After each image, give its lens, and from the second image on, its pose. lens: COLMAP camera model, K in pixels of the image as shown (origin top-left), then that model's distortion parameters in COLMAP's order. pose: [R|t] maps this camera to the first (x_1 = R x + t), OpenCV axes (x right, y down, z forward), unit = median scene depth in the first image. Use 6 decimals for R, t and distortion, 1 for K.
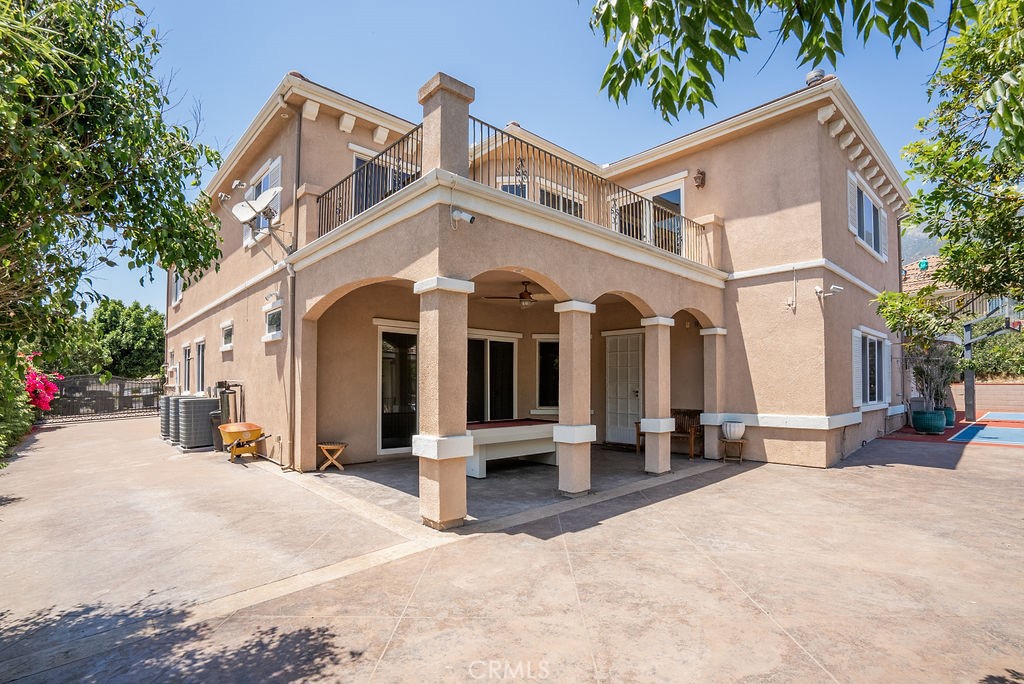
lens RADIAL K [[497.3, 0, 533.7], [0, 497.3, 378.4], [0, 0, 1]] dist [0.003160, 0.001748]
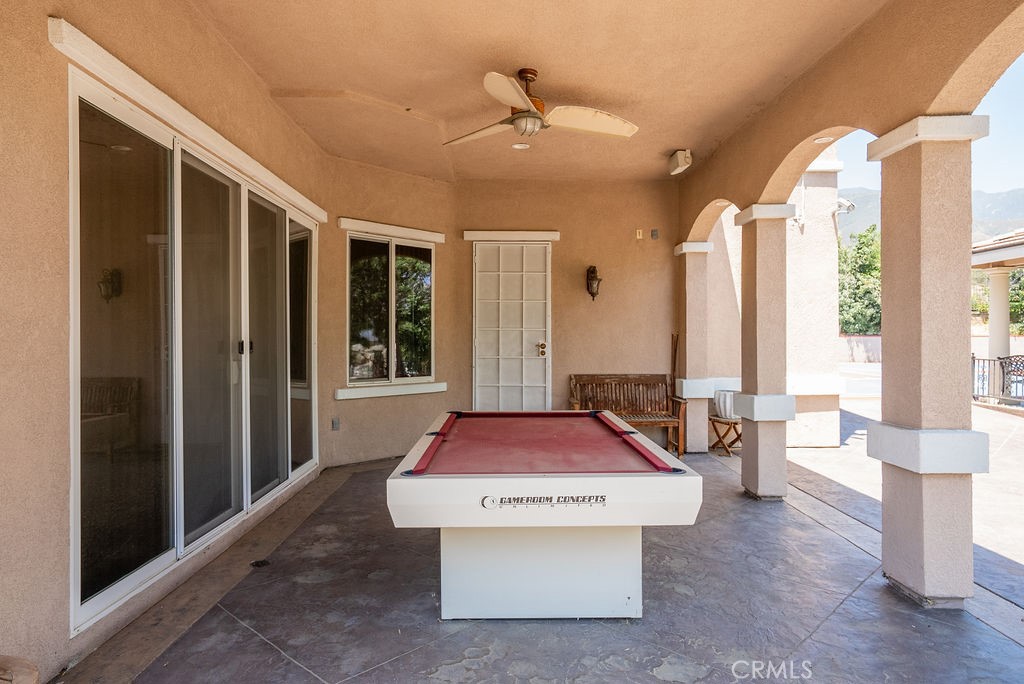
lens RADIAL K [[614.1, 0, 511.2], [0, 614.1, 338.7], [0, 0, 1]] dist [-0.008705, 0.000022]
pose [[0.694941, 0.000748, 0.719066, -0.396458], [-0.009298, 0.999925, 0.007945, 0.017508], [-0.719007, -0.012207, 0.694896, 0.698443]]
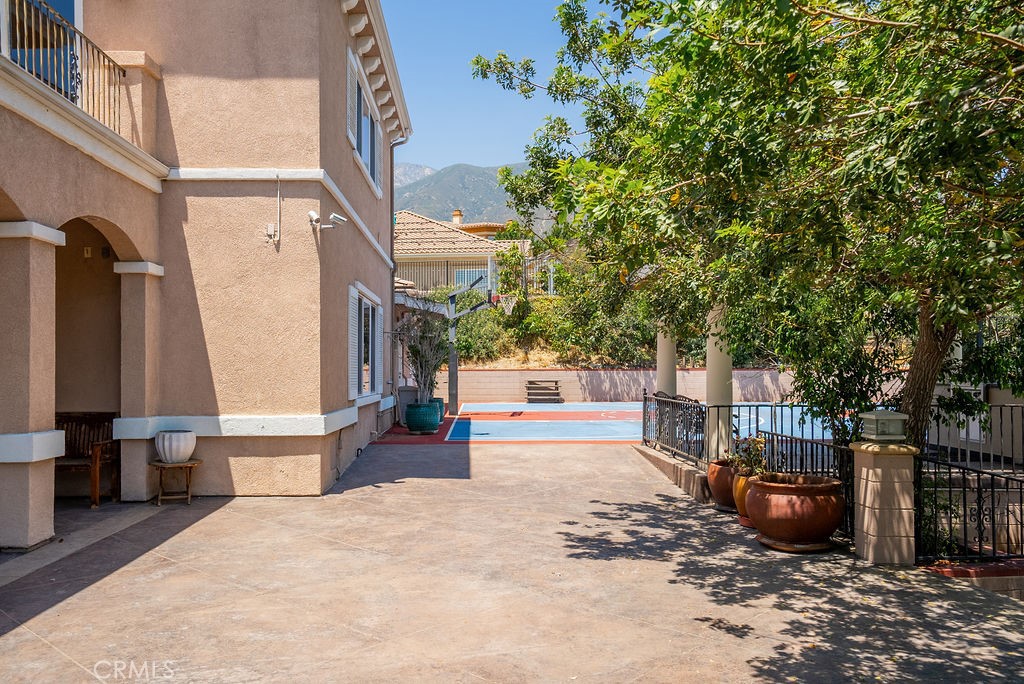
lens RADIAL K [[772.3, 0, 490.1], [0, 772.3, 363.5], [0, 0, 1]] dist [0.002106, 0.030331]
pose [[0.692283, 0.011150, 0.721540, 0.015356], [-0.011736, 0.999922, -0.004192, 0.010937], [-0.721530, -0.005565, 0.692361, 0.145184]]
